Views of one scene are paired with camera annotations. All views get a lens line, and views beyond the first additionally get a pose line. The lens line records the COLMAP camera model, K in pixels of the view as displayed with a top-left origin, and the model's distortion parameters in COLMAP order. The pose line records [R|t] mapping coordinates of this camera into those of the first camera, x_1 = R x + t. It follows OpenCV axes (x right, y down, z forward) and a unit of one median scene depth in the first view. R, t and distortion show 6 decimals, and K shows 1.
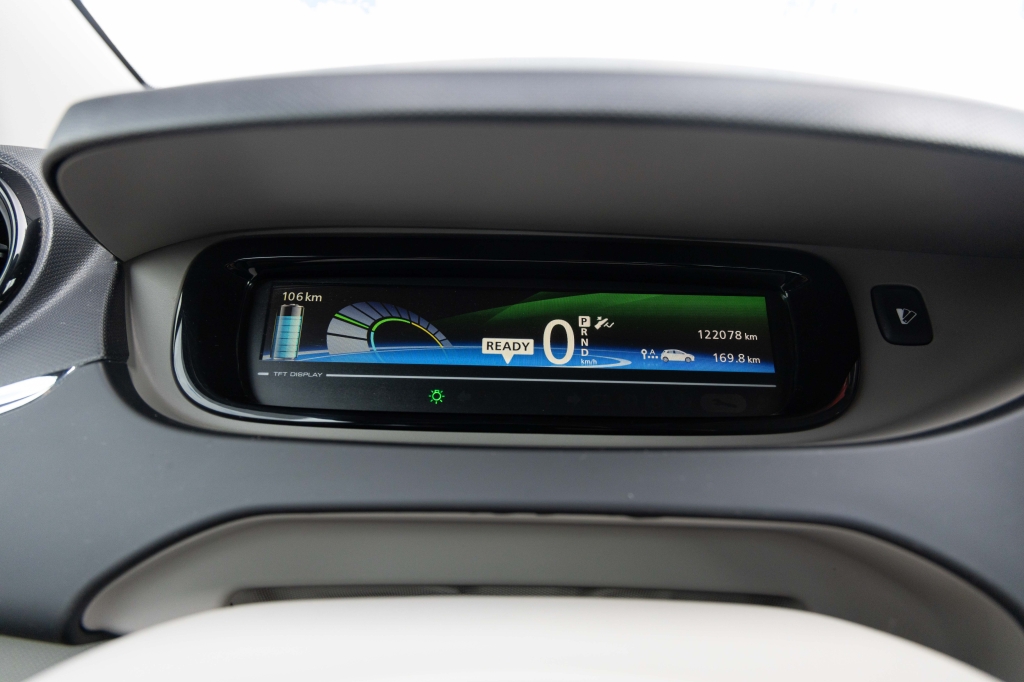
lens RADIAL K [[683.9, 0, 512.0], [0, 683.9, 341.0], [0, 0, 1]] dist [-0.001355, -0.001922]
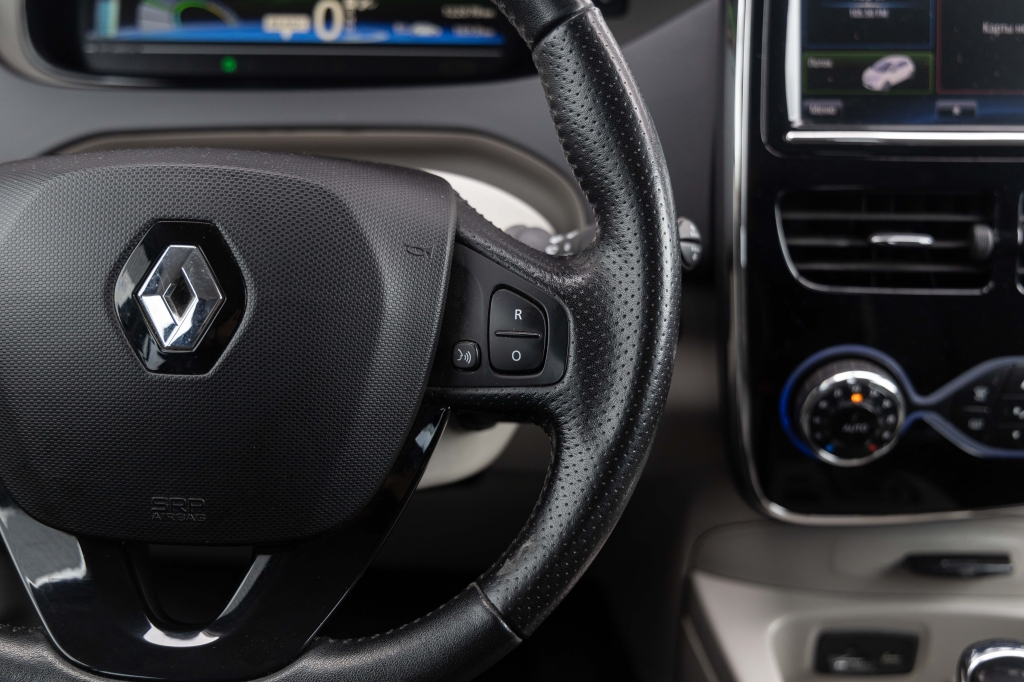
lens RADIAL K [[1512.8, 0, 512.0], [0, 1512.8, 341.0], [0, 0, 1]] dist [0.017237, -0.029681]
pose [[0.999713, -0.010699, -0.021423, 0.450631], [0.014480, 0.982641, 0.184949, 0.070119], [0.019072, -0.185206, 0.982515, -1.766859]]
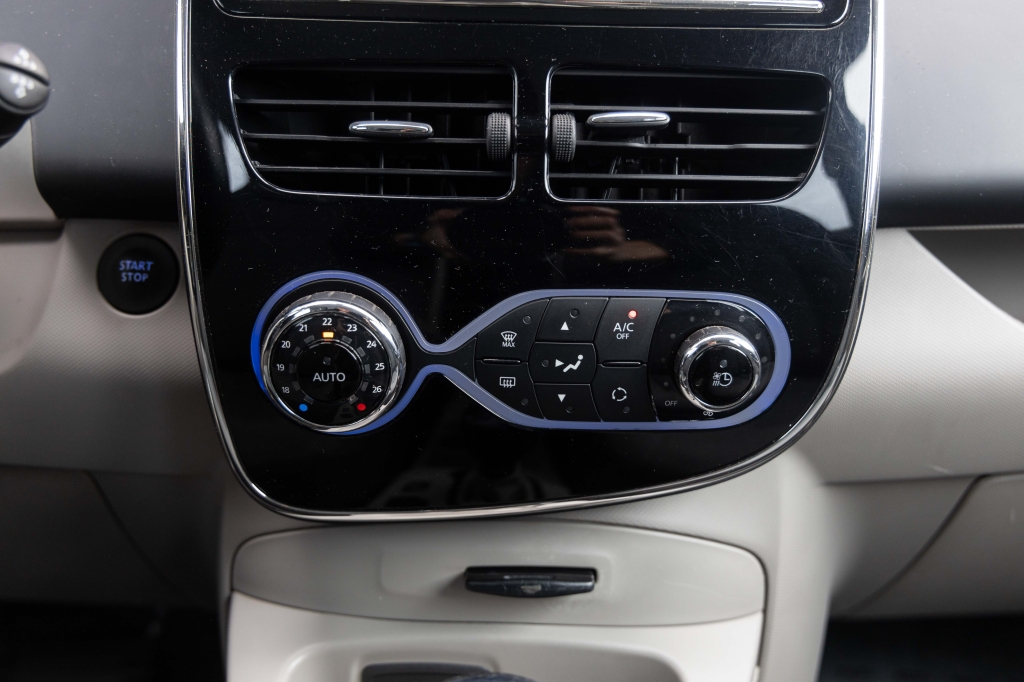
lens RADIAL K [[986.3, 0, 512.0], [0, 986.3, 341.0], [0, 0, 1]] dist [0.012603, 0.006900]
pose [[0.999966, -0.001183, -0.008171, 1.143979], [0.001557, 0.998944, 0.045915, 0.548080], [0.008108, -0.045926, 0.998912, -0.609753]]
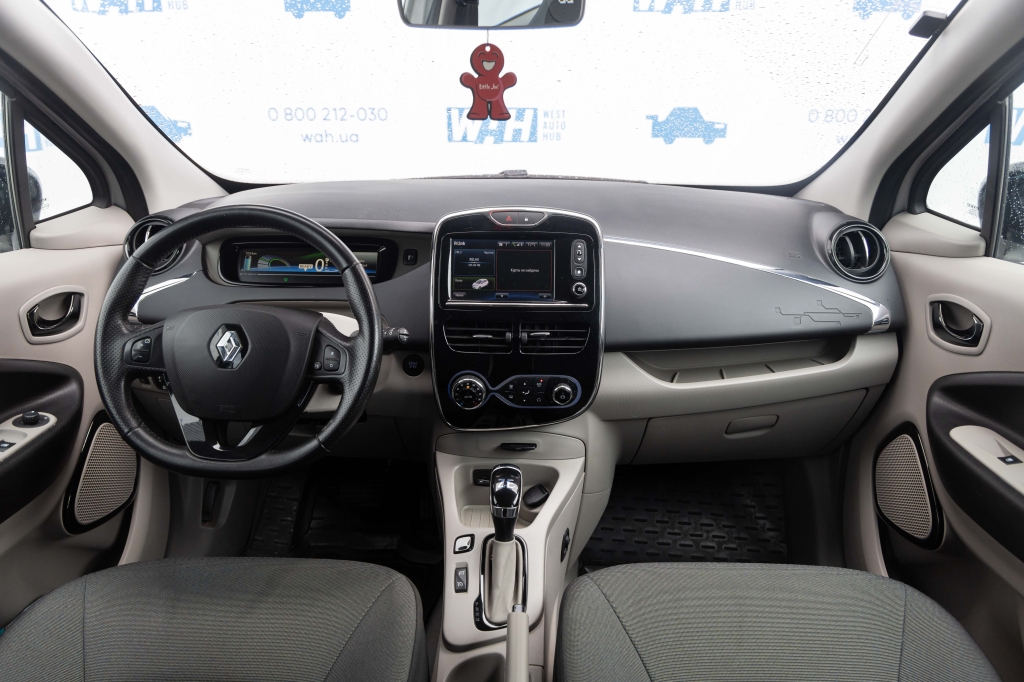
lens RADIAL K [[683.9, 0, 512.0], [0, 683.9, 341.0], [0, 0, 1]] dist [-0.001355, -0.001922]
pose [[0.999187, -0.002984, -0.040199, 1.268039], [0.006758, 0.995542, 0.094076, 0.069242], [0.039739, -0.094272, 0.994753, -2.705770]]
